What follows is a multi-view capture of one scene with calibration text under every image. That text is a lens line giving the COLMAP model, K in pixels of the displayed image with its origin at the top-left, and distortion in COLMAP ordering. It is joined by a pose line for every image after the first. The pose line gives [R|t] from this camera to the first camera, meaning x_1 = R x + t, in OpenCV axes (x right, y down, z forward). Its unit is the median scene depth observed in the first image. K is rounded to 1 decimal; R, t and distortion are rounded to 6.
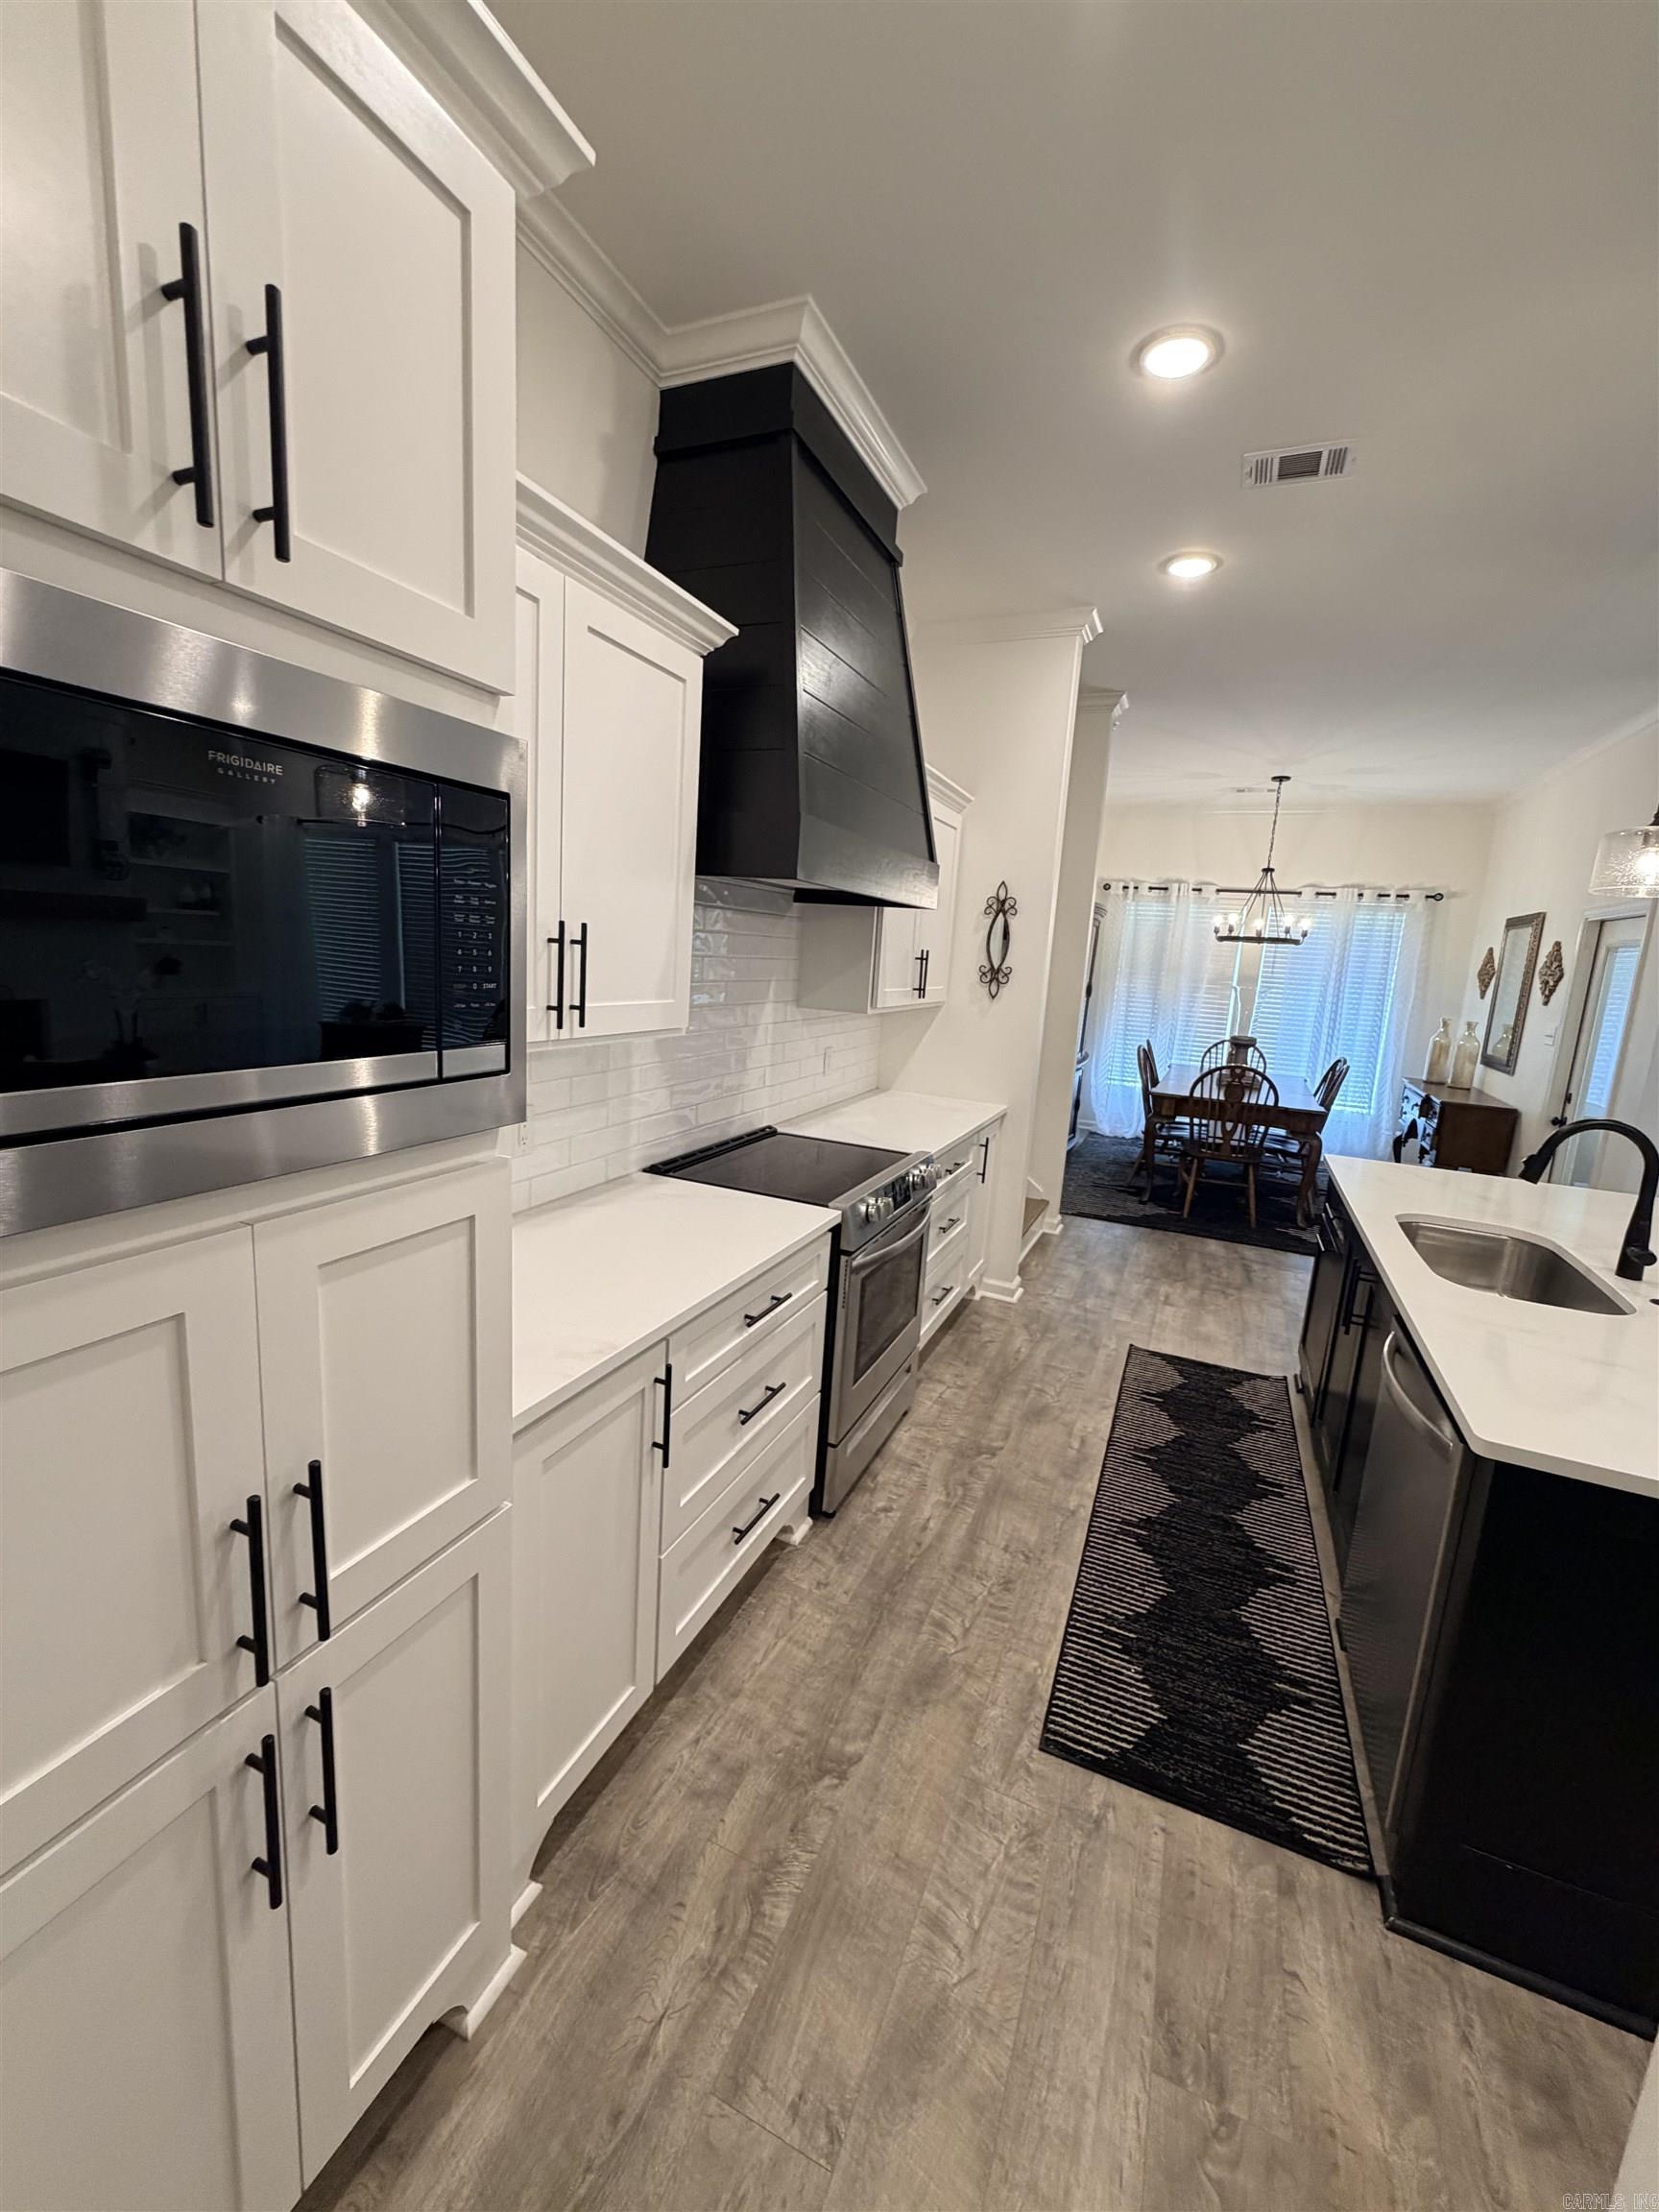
lens RADIAL K [[881.0, 0, 822.1], [0, 881.0, 1102.2], [0, 0, 1]] dist [-0.000126, 0.000155]
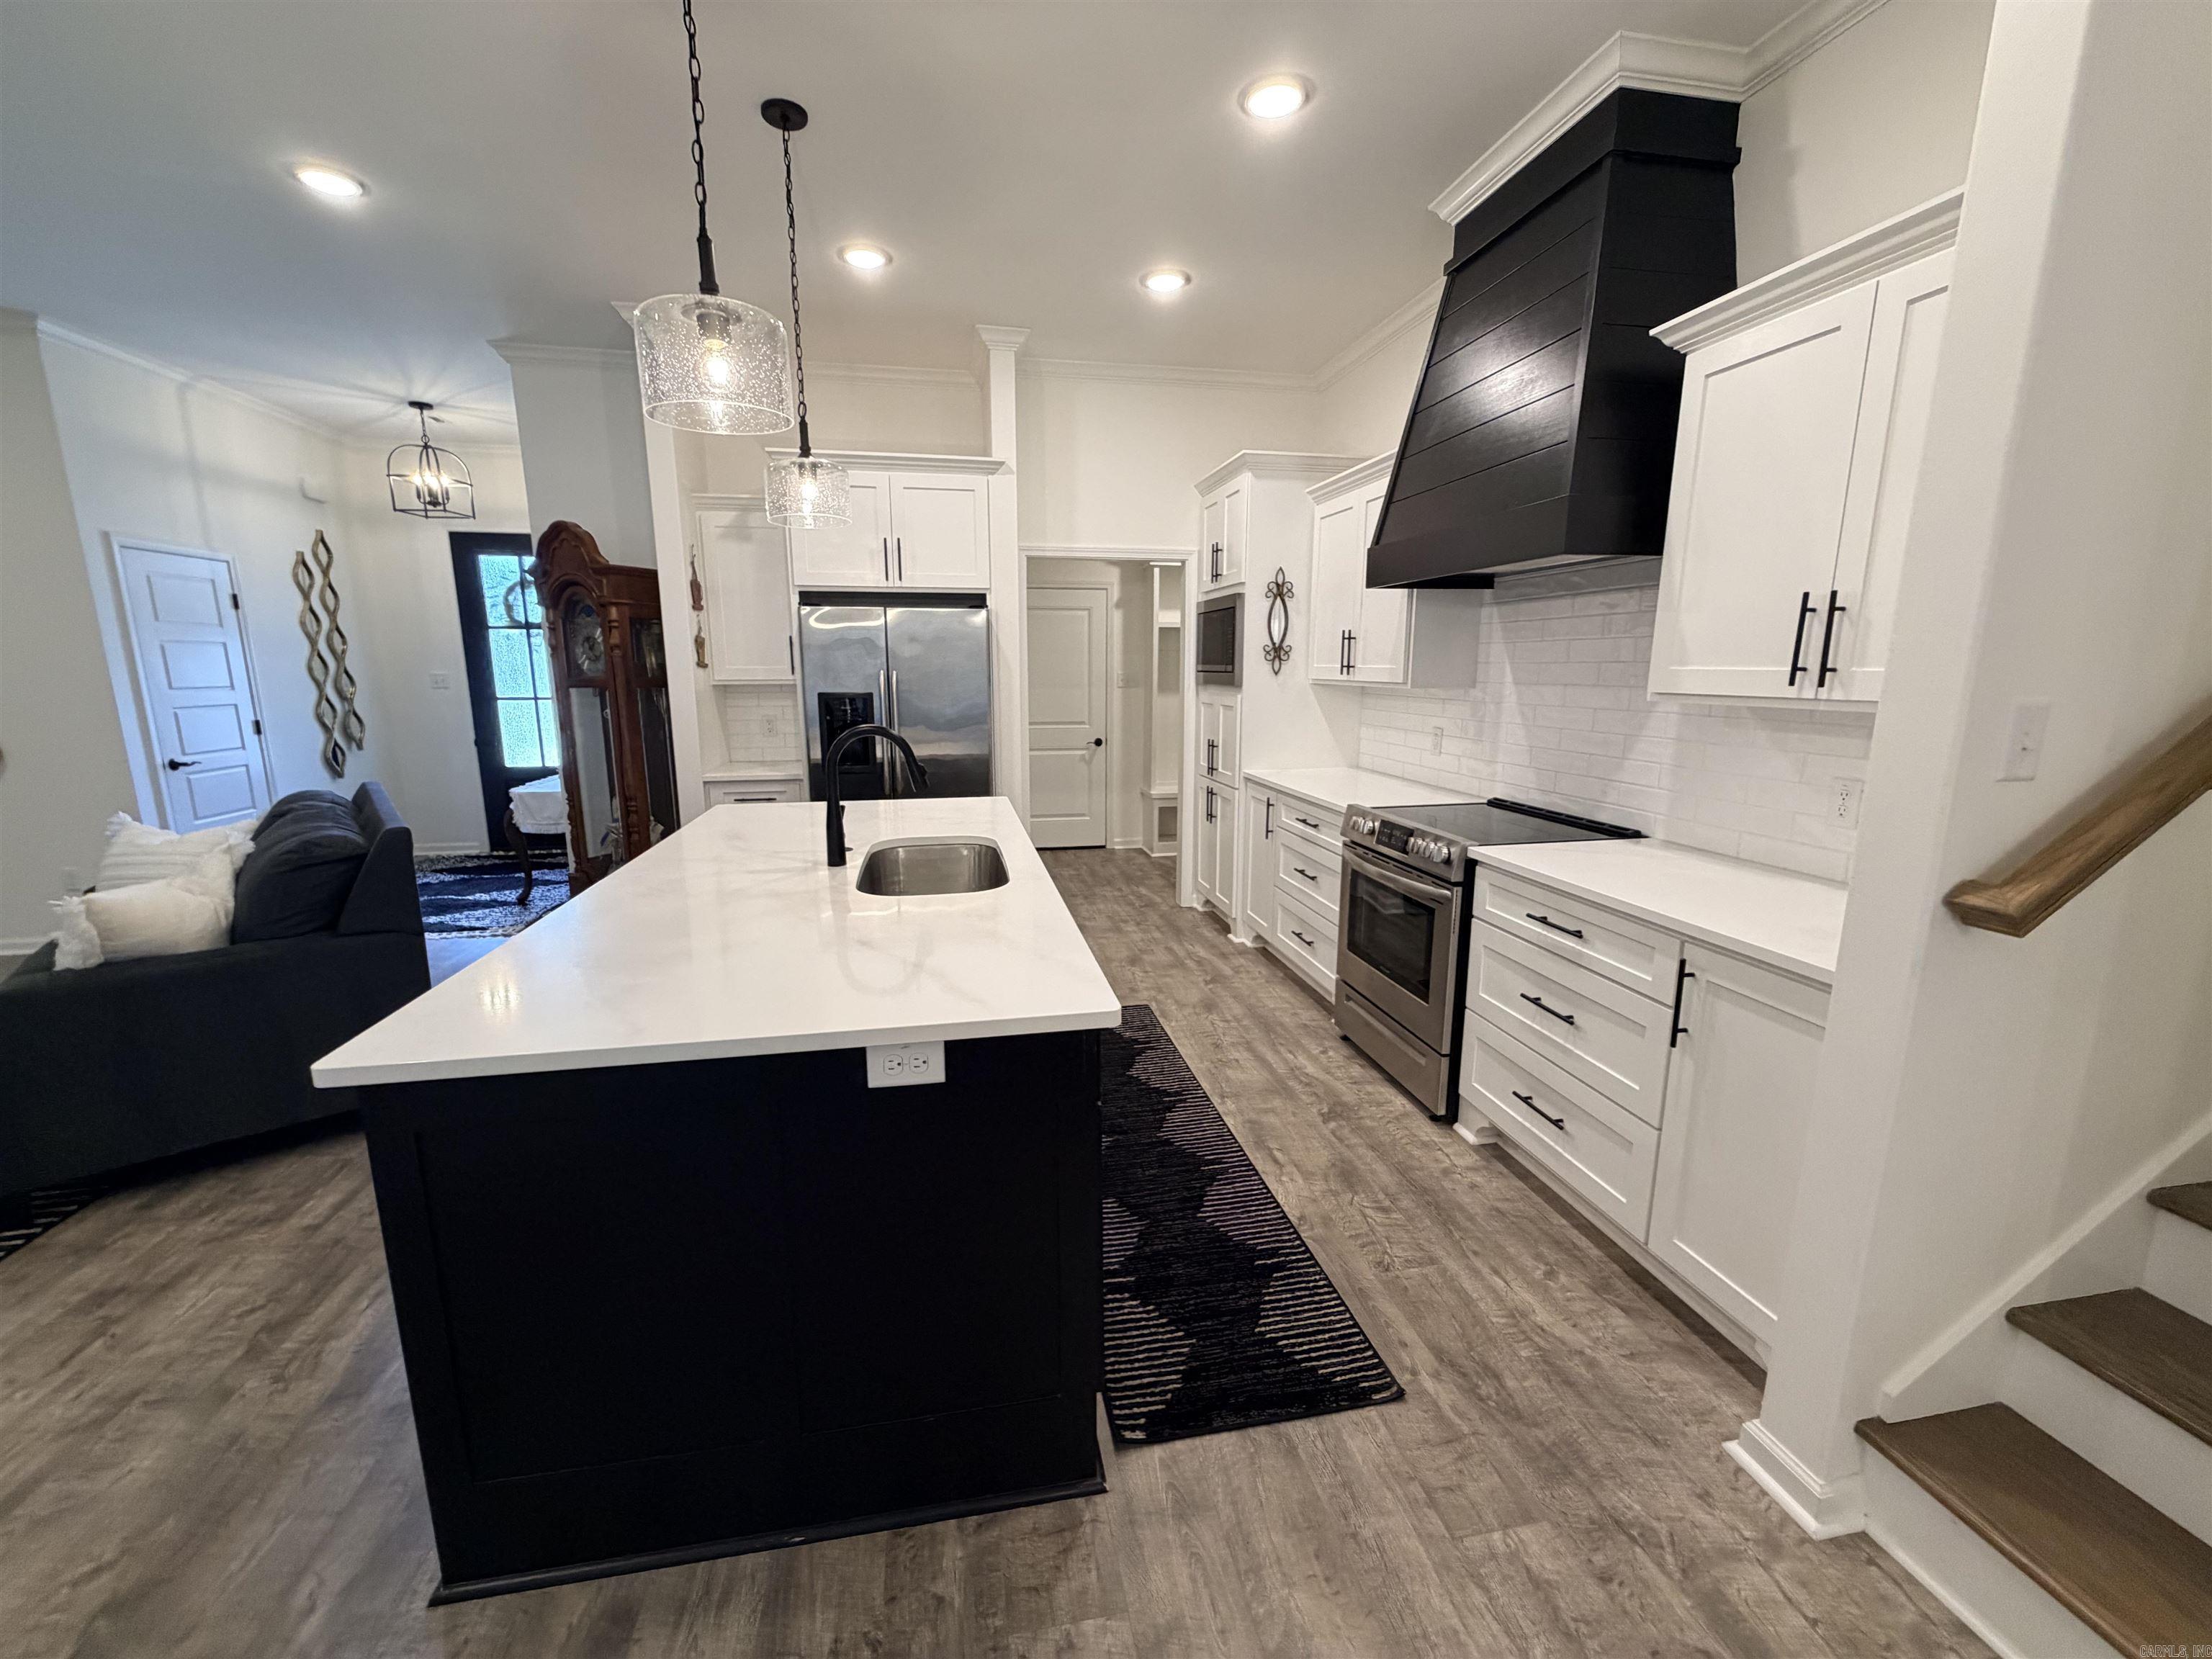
lens RADIAL K [[881.0, 0, 1101.4], [0, 881.0, 834.6], [0, 0, 1]] dist [-0.000126, 0.000155]
pose [[-0.818472, 0.048821, -0.572469, 0.799853], [-0.147684, 0.945027, 0.291741, -0.133276], [0.555242, 0.323326, -0.766268, 1.269296]]
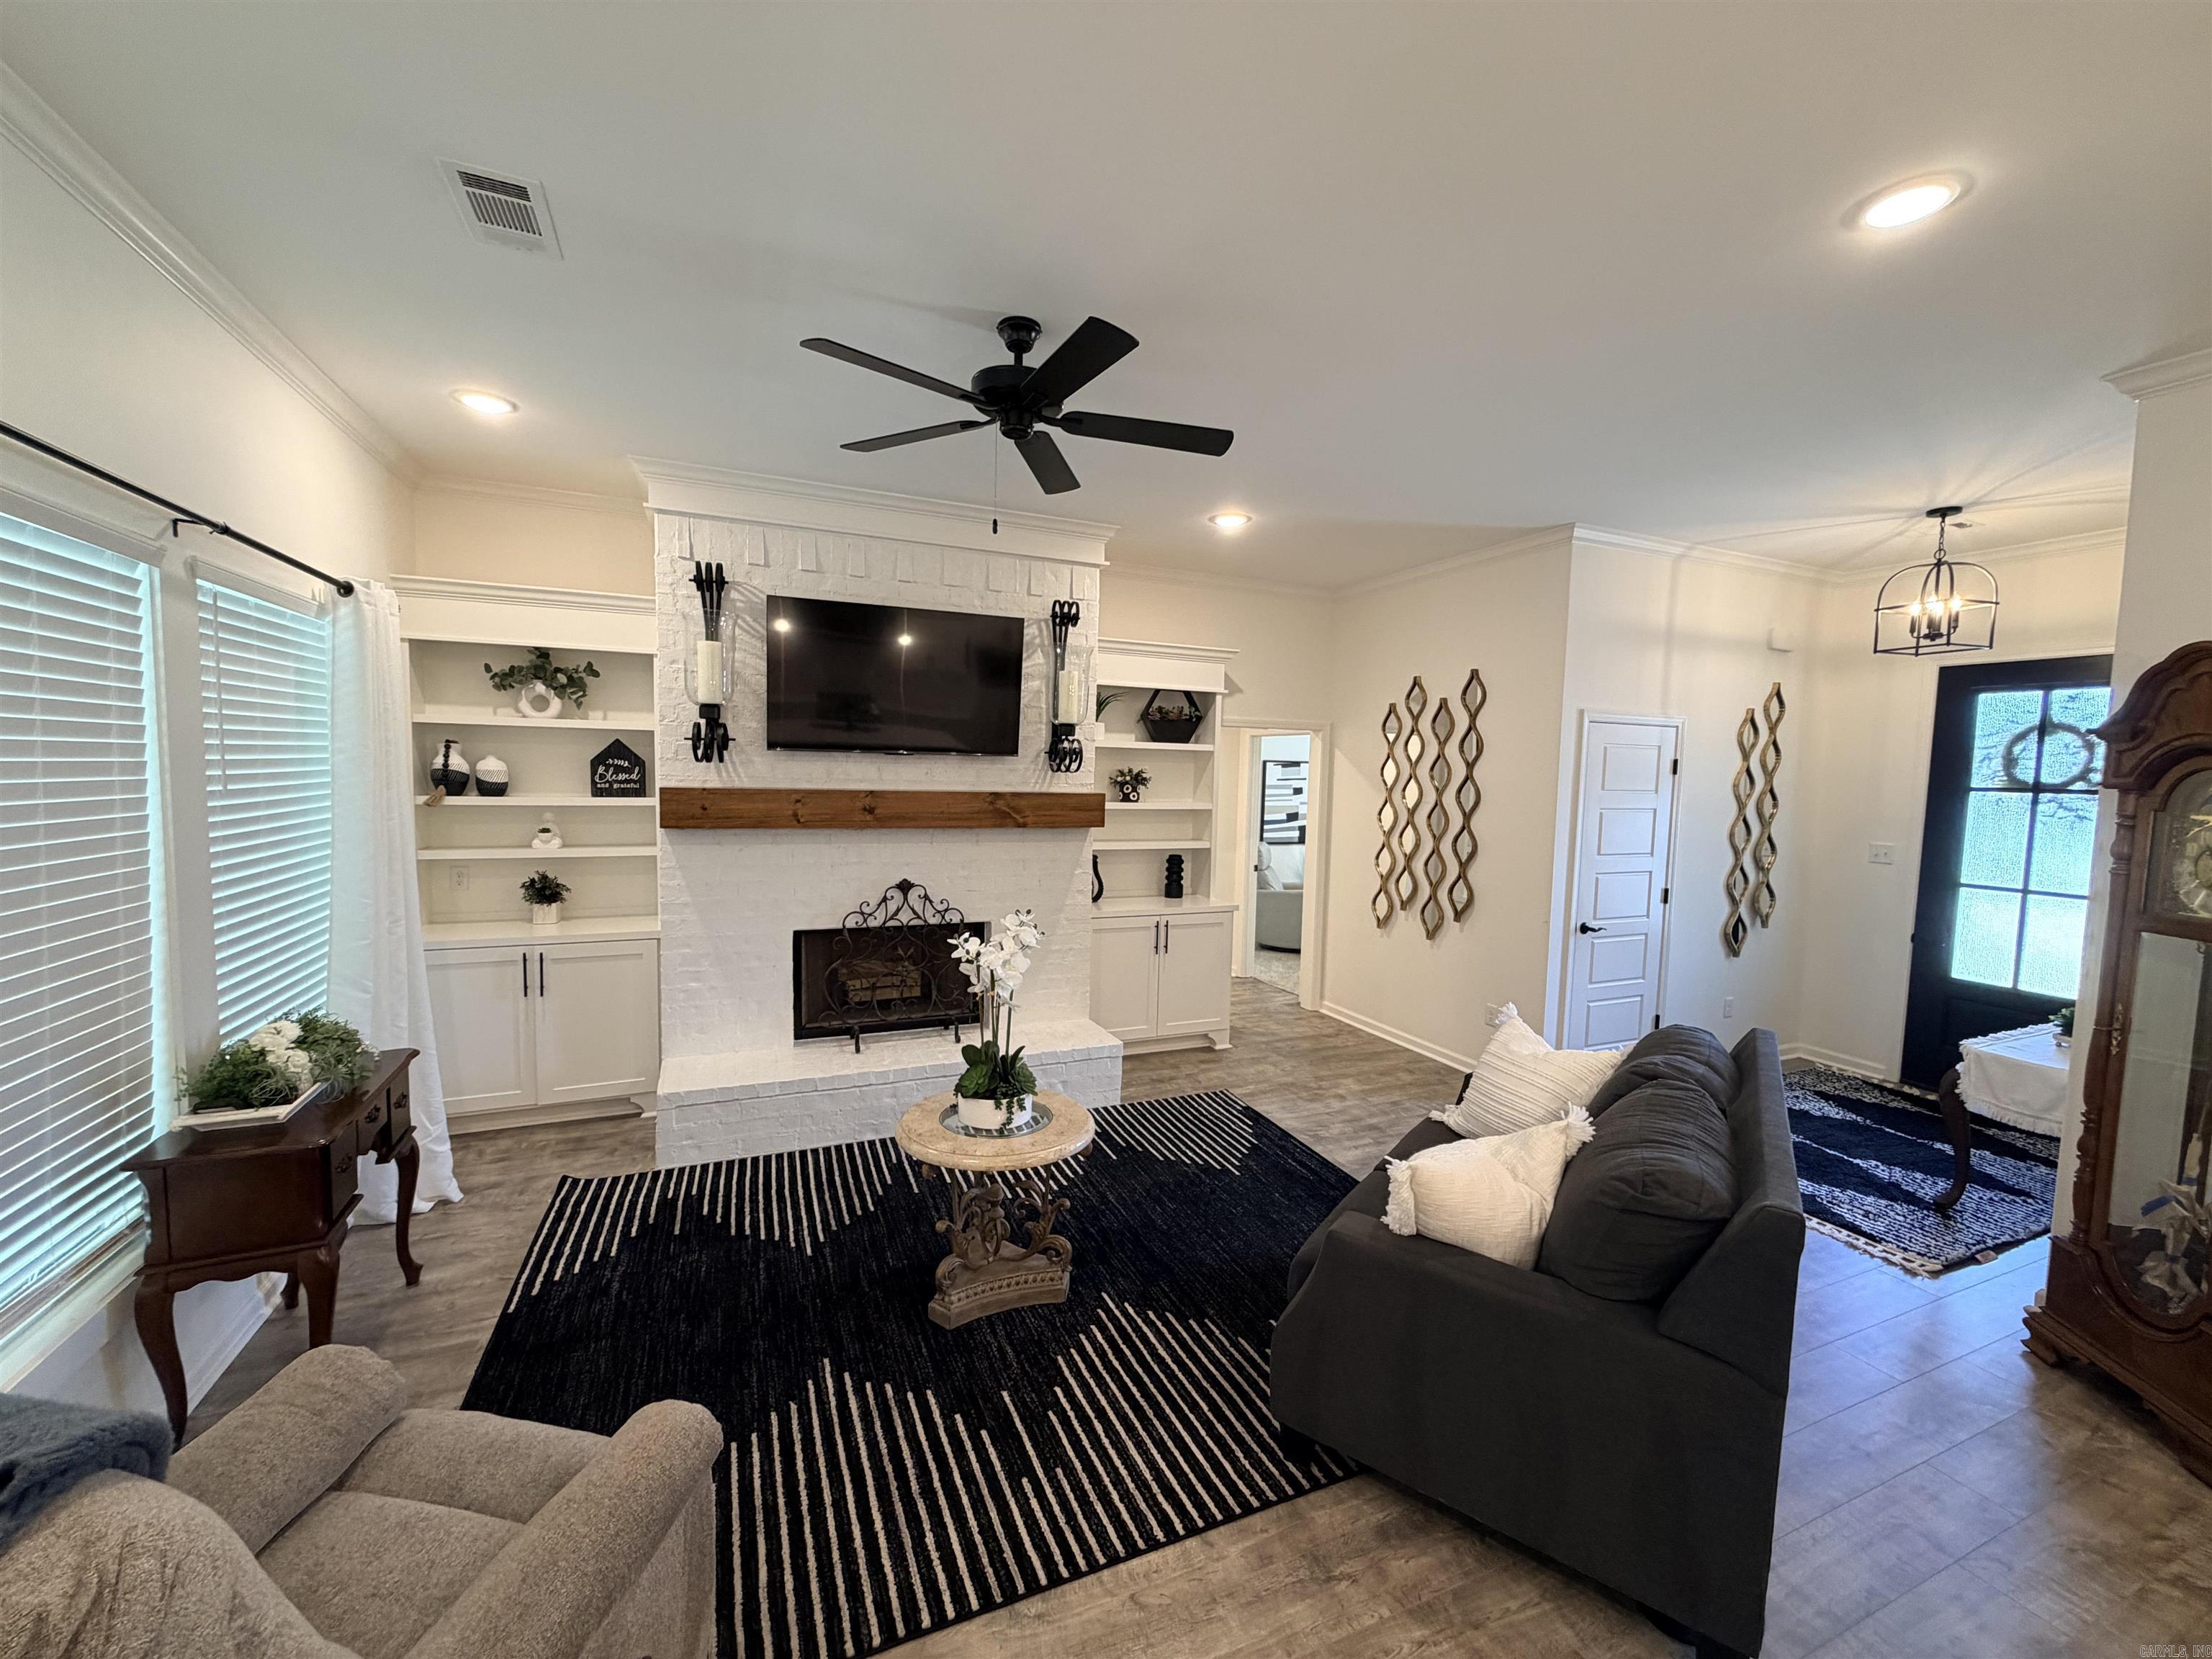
lens RADIAL K [[881.0, 0, 1100.2], [0, 881.0, 834.5], [0, 0, 1]] dist [-0.000126, 0.000155]
pose [[-0.733412, -0.127405, 0.667738, 0.842158], [0.049282, 0.969730, 0.239154, -0.136583], [-0.677995, 0.208306, -0.704933, 0.851476]]
